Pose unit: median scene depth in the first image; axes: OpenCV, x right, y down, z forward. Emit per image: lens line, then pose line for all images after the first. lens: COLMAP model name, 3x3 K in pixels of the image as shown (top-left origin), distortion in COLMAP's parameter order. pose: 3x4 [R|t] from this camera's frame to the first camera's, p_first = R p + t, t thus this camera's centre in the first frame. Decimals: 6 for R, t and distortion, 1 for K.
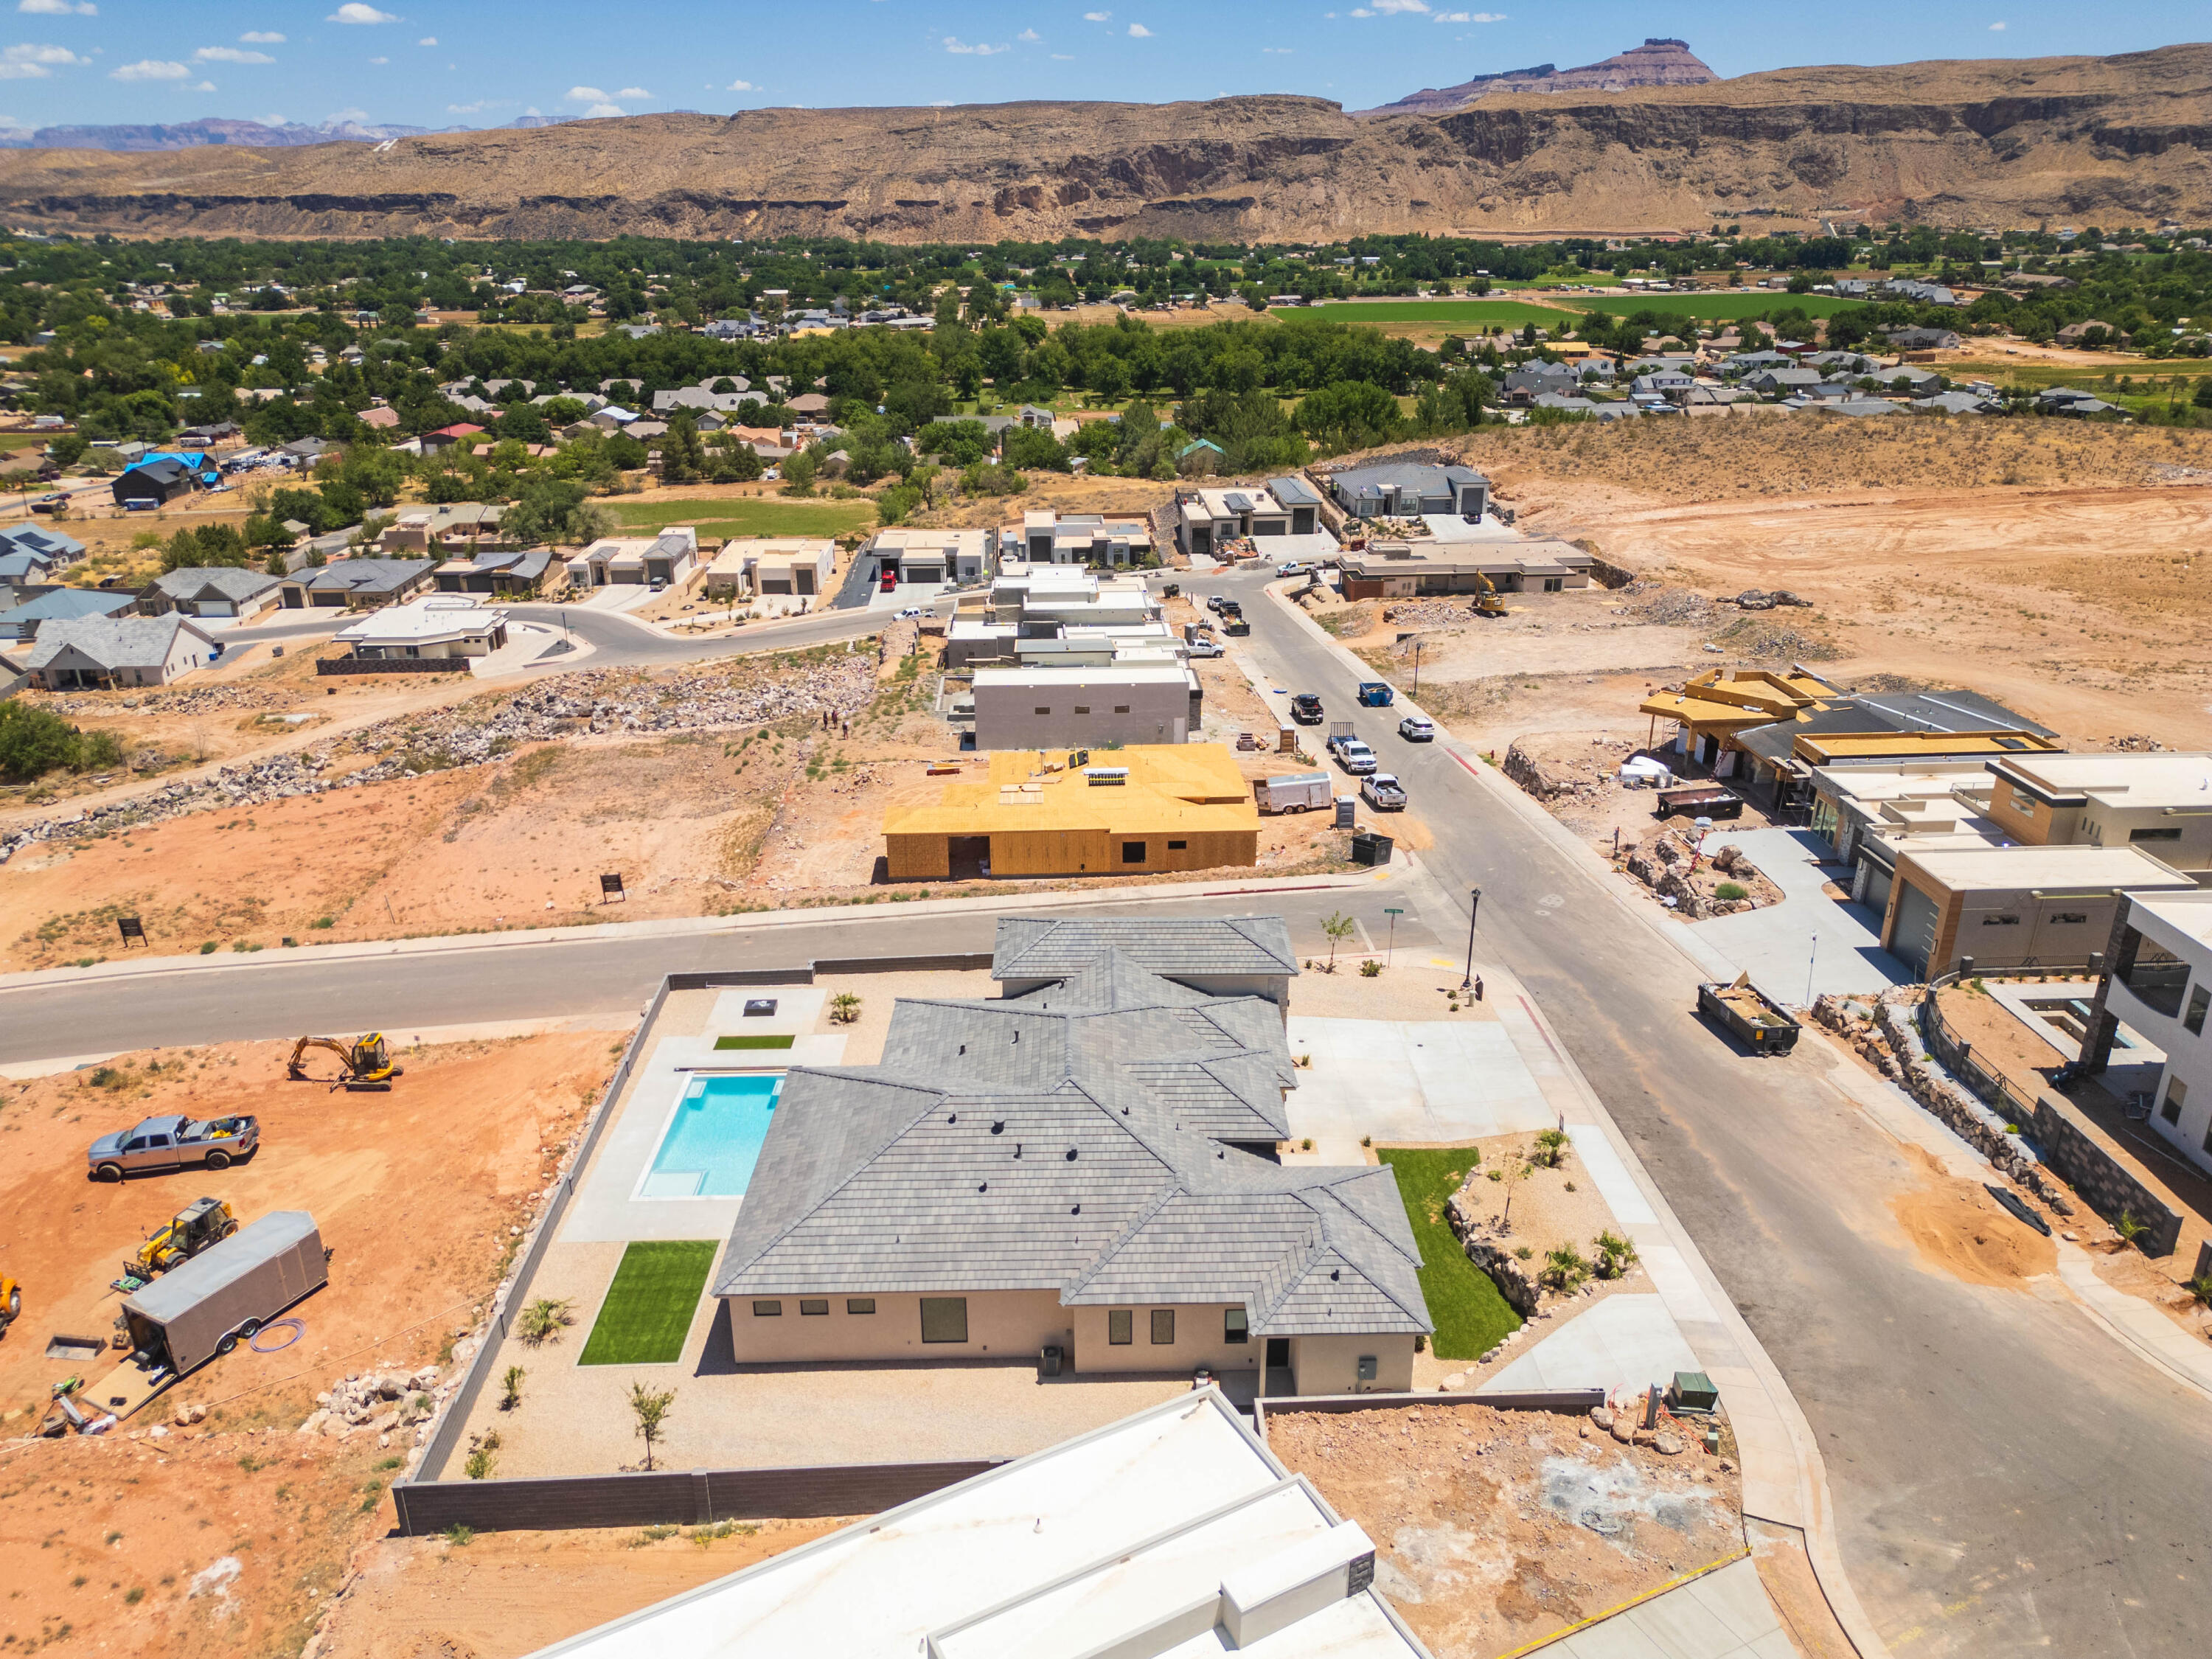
lens RADIAL K [[1555.4, 0, 1109.1], [0, 1555.4, 829.8], [0, 0, 1]] dist [0.071357, -0.064719]
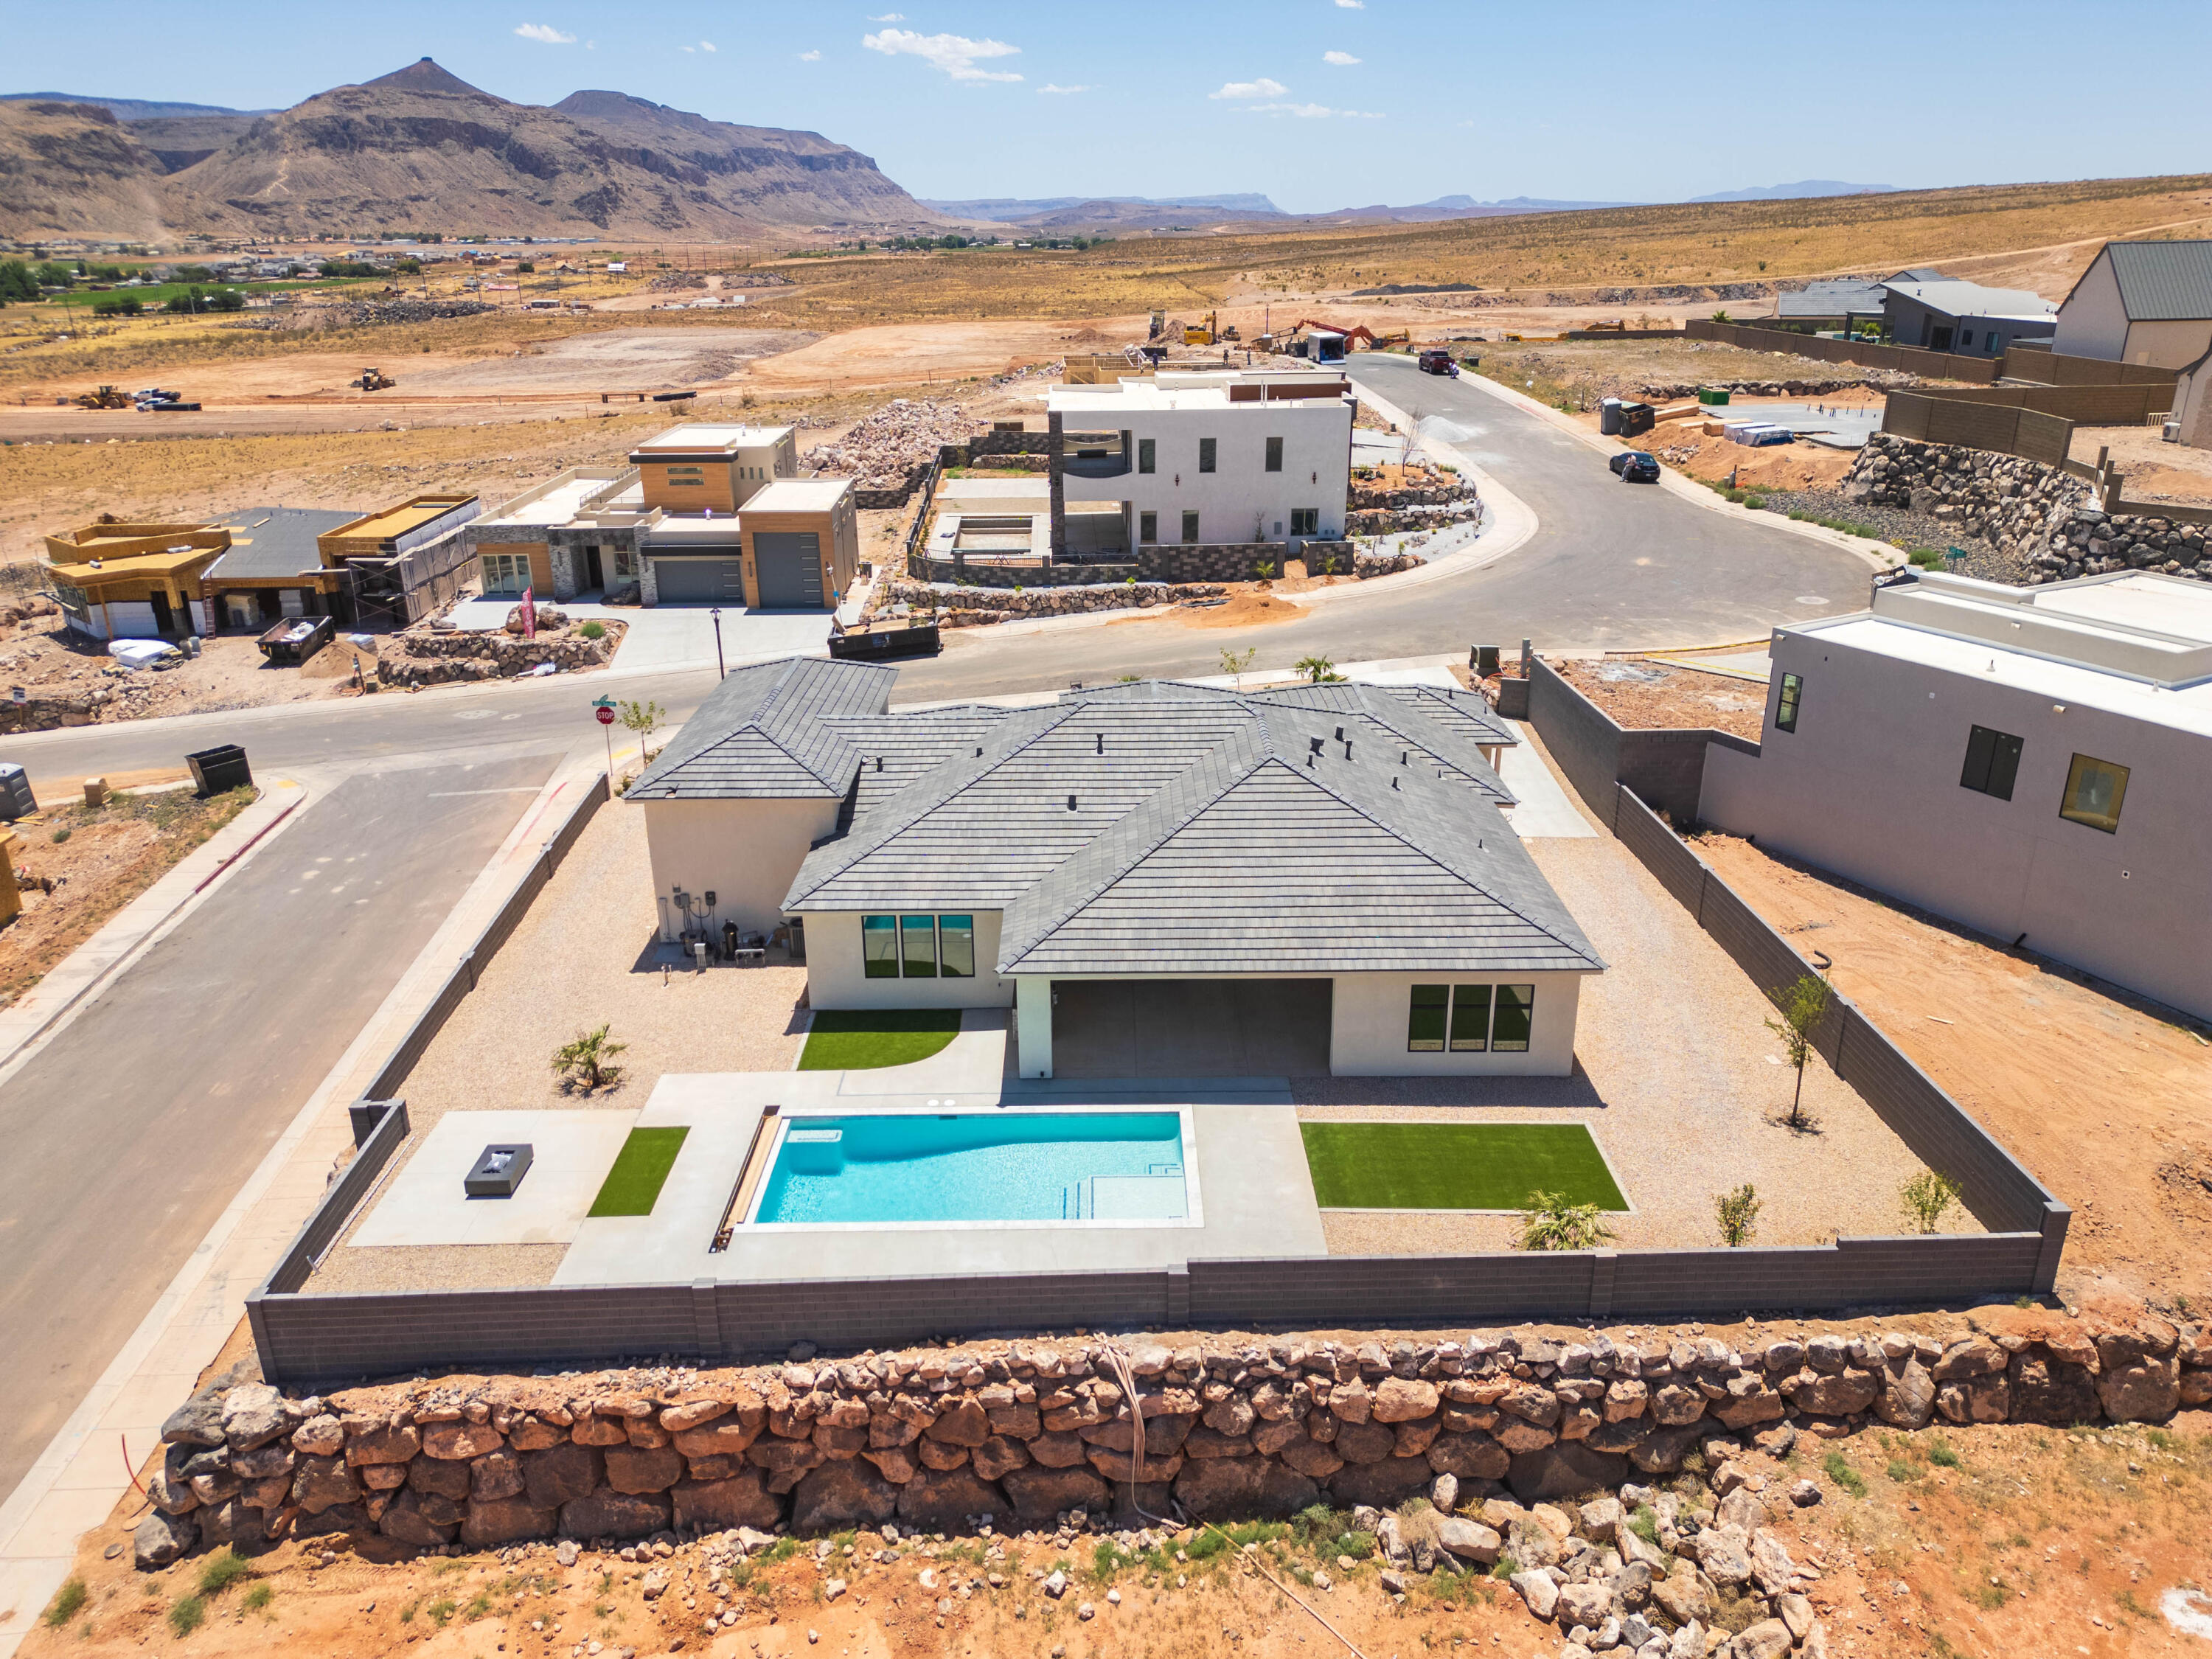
lens RADIAL K [[1555.4, 0, 1106.4], [0, 1555.4, 835.2], [0, 0, 1]] dist [0.071357, -0.064719]
pose [[0.012890, -0.357602, 0.933785, -0.341895], [0.376845, 0.866740, 0.326724, -0.029741], [-0.926187, 0.347681, 0.145933, 0.409342]]
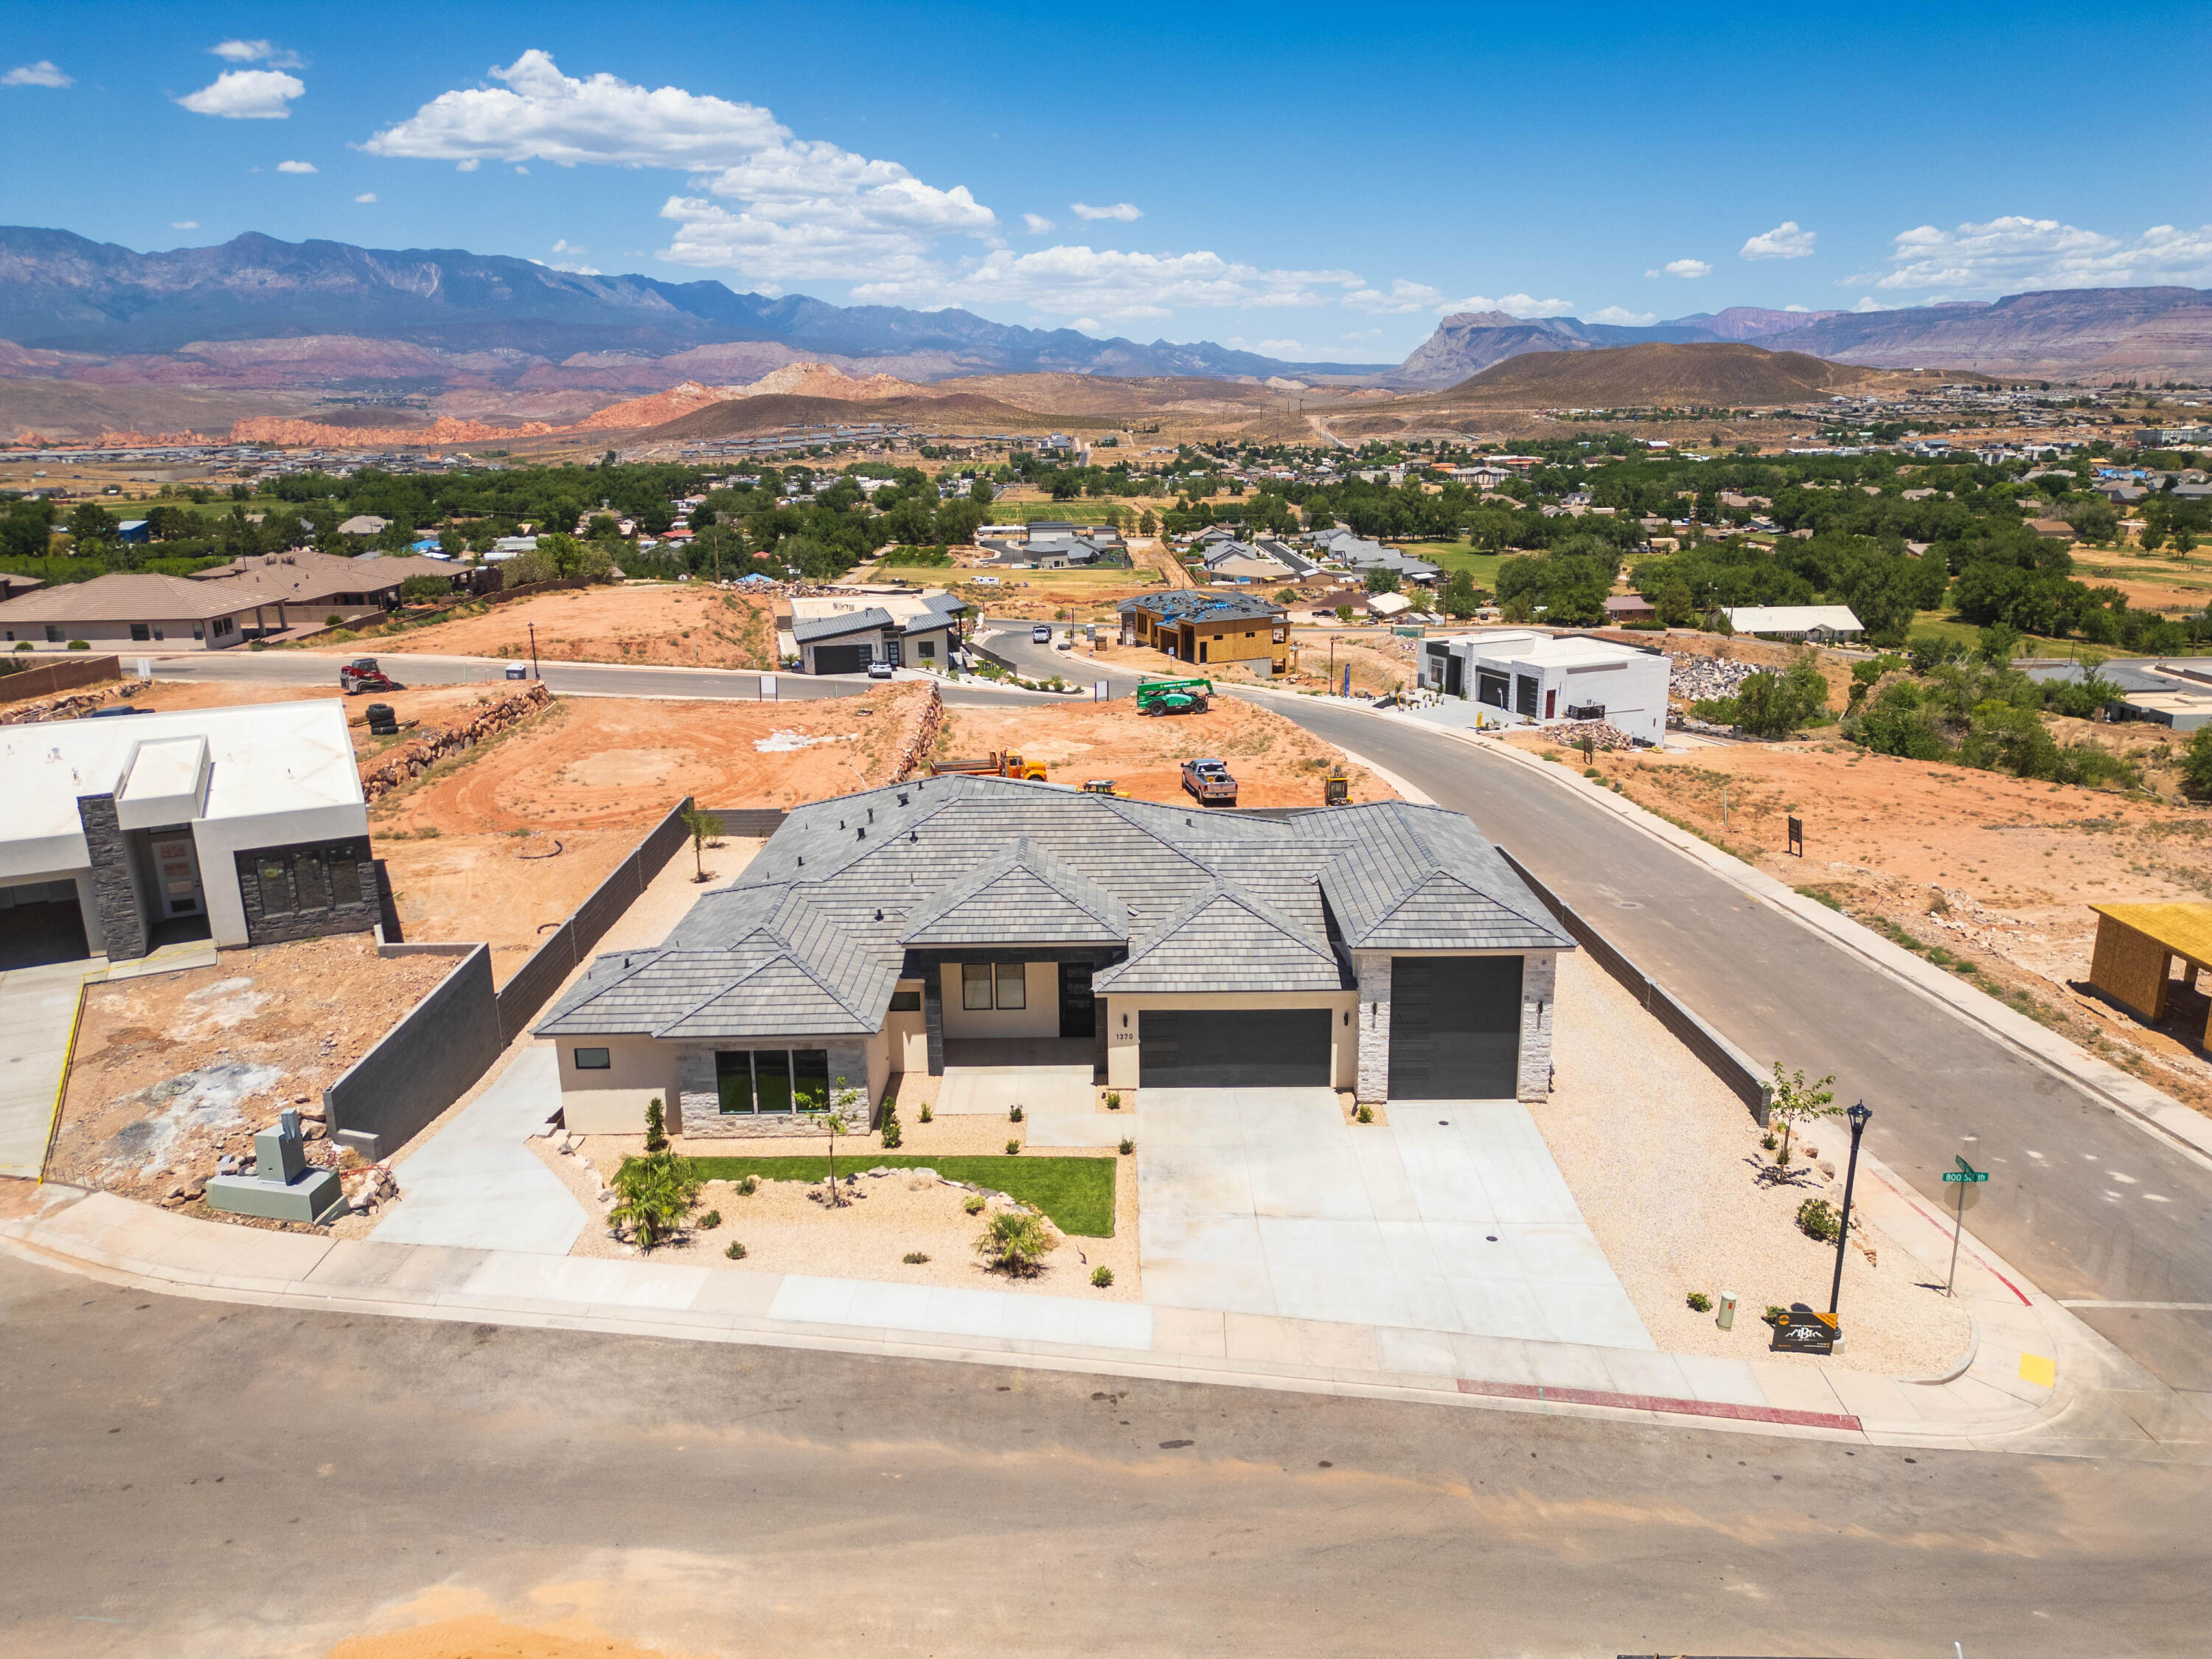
lens RADIAL K [[1555.4, 0, 1106.7], [0, 1555.4, 827.7], [0, 0, 1]] dist [0.071357, -0.064719]
pose [[-0.019160, 0.267345, -0.963410, 0.352420], [-0.357386, 0.898094, 0.256327, -0.035688], [0.933760, 0.349220, 0.078338, 0.429307]]
